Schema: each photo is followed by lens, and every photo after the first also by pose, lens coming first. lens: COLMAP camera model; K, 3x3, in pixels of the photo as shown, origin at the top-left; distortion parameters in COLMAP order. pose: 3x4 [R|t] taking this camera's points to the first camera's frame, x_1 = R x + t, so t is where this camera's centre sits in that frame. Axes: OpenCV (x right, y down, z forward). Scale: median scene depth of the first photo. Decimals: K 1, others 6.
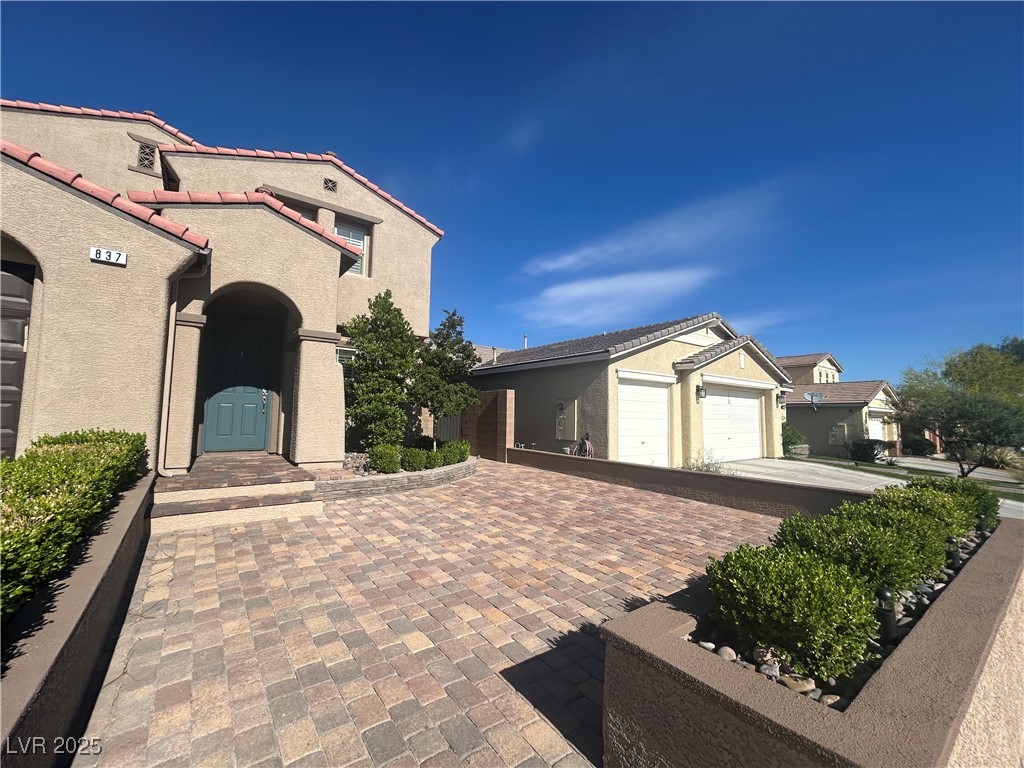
lens RADIAL K [[411.5, 0, 512.5], [0, 411.5, 378.9], [0, 0, 1]] dist [-0.002581, 0.002026]
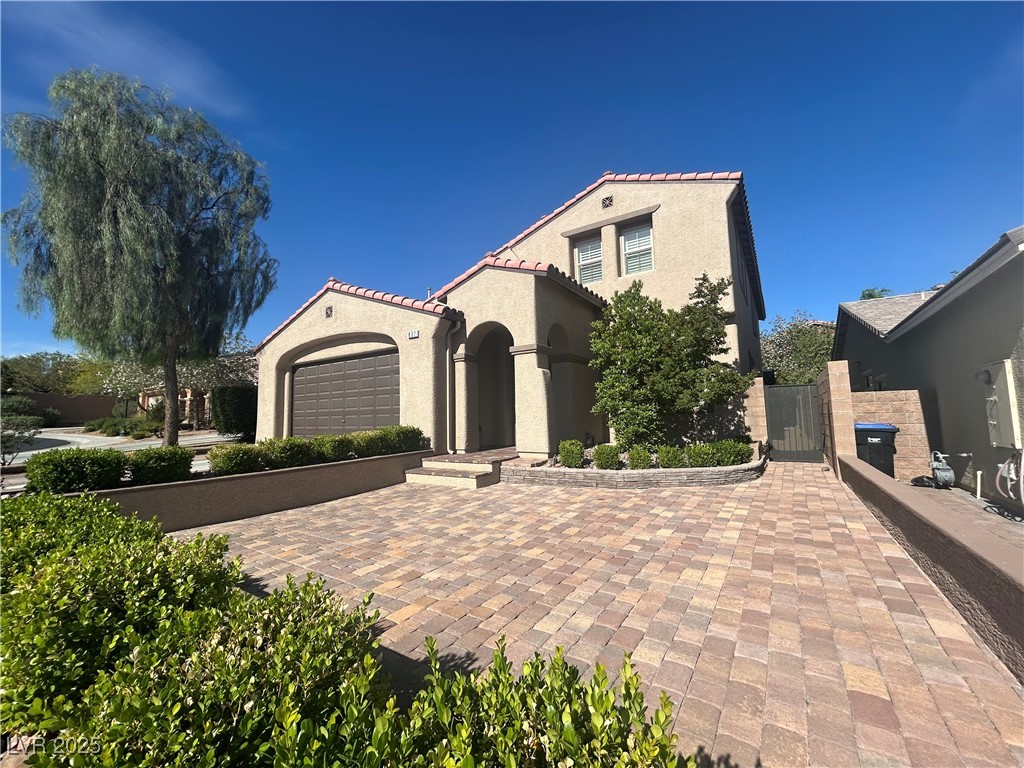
lens RADIAL K [[411.5, 0, 515.8], [0, 411.5, 382.6], [0, 0, 1]] dist [-0.002581, 0.002026]
pose [[0.336655, -0.106937, -0.935536, 0.356025], [0.107509, 0.991399, -0.074635, 0.044644], [0.935471, -0.075452, 0.345256, 0.294113]]
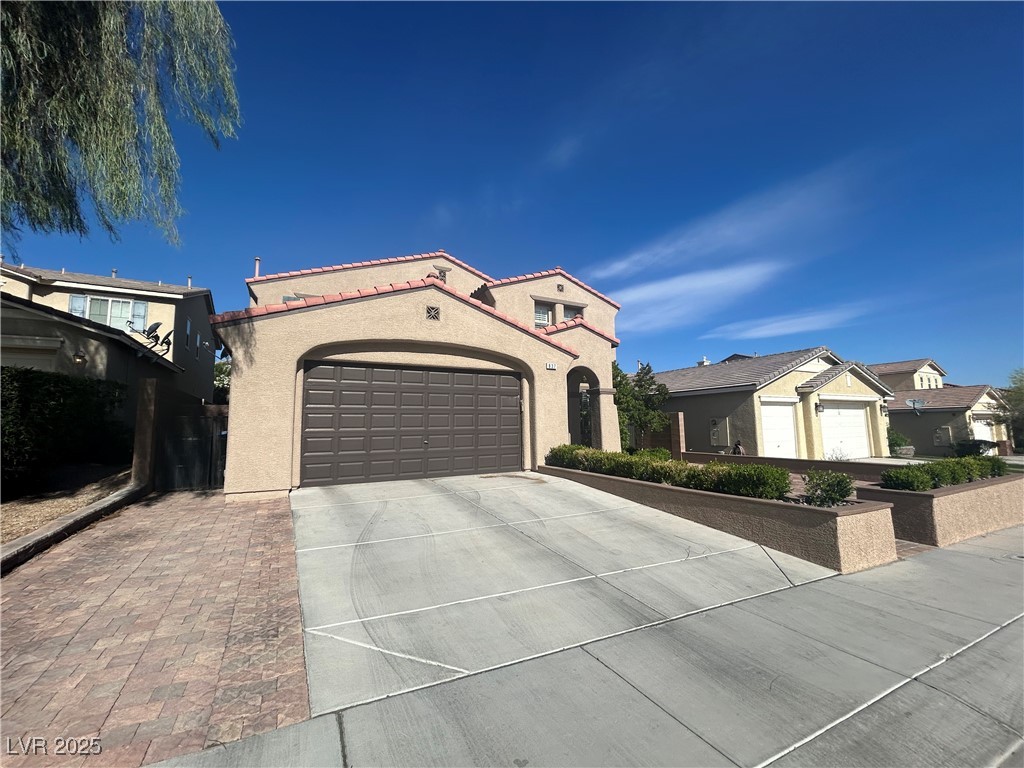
lens RADIAL K [[411.5, 0, 514.3], [0, 411.5, 383.5], [0, 0, 1]] dist [-0.002581, 0.002026]
pose [[0.988850, -0.049944, -0.140291, -0.335758], [0.046735, 0.998567, -0.026083, -0.058701], [0.141393, 0.019236, 0.989767, -0.473091]]
